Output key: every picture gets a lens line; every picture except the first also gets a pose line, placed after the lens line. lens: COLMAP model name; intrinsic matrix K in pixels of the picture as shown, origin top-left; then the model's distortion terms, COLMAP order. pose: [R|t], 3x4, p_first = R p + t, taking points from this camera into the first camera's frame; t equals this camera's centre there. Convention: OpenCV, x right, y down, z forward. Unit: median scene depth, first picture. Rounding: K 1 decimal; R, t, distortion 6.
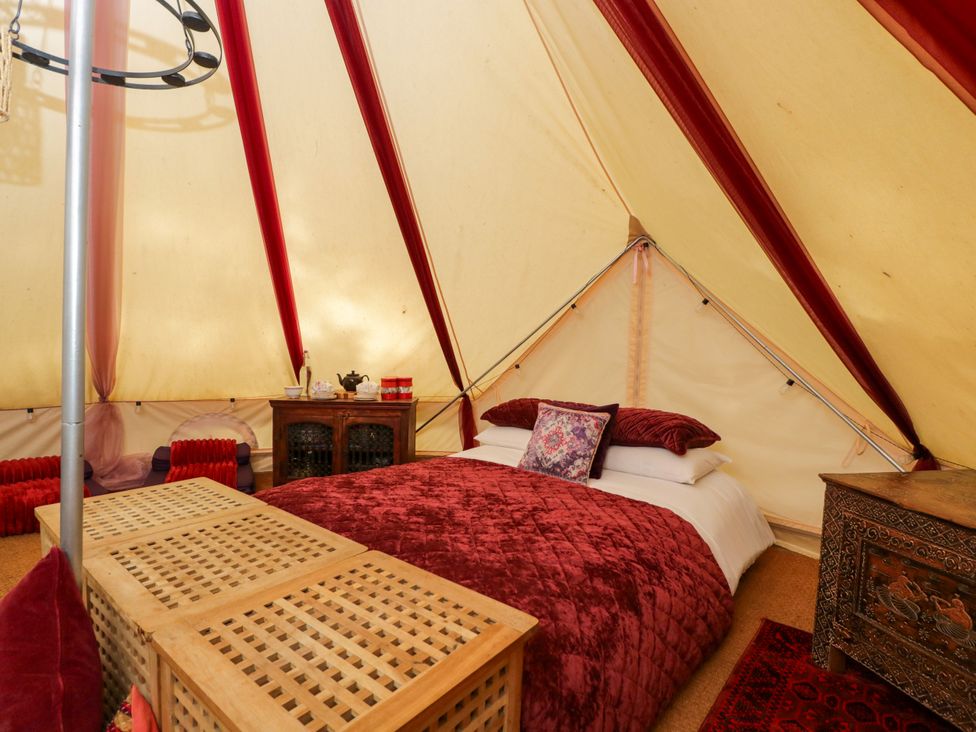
lens RADIAL K [[507.5, 0, 484.6], [0, 507.5, 366.1], [0, 0, 1]] dist [-0.012035, -0.003199]
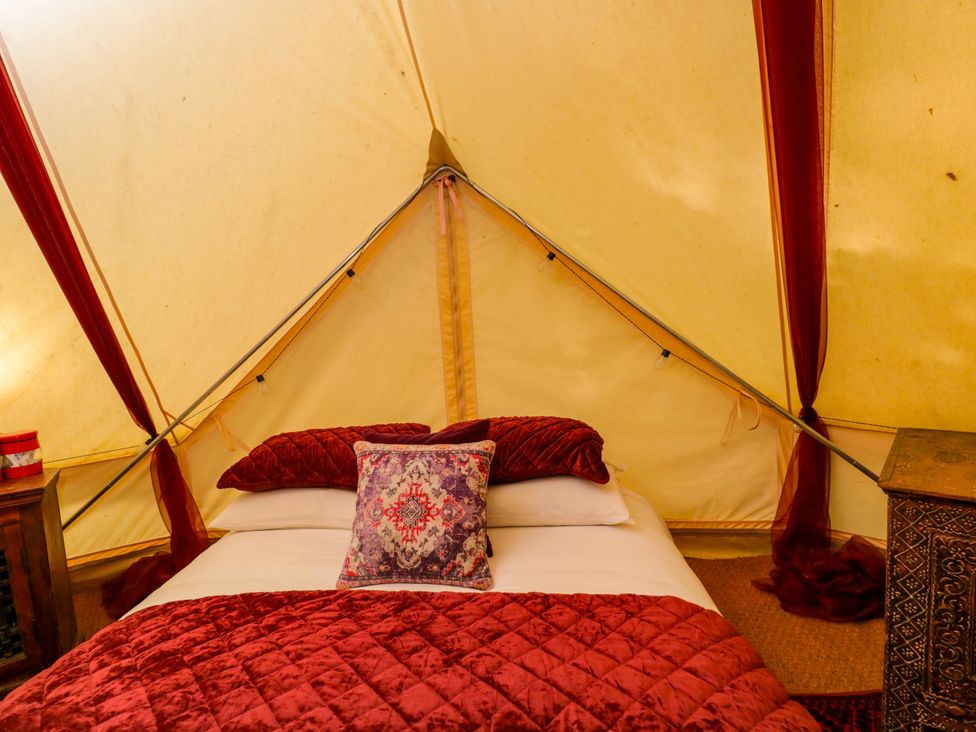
lens RADIAL K [[507.5, 0, 487.4], [0, 507.5, 366.5], [0, 0, 1]] dist [-0.012035, -0.003199]
pose [[0.816432, -0.125355, 0.563671, -0.064203], [0.114601, 0.991910, 0.054600, -0.019455], [-0.565955, 0.020020, 0.824193, 0.429826]]
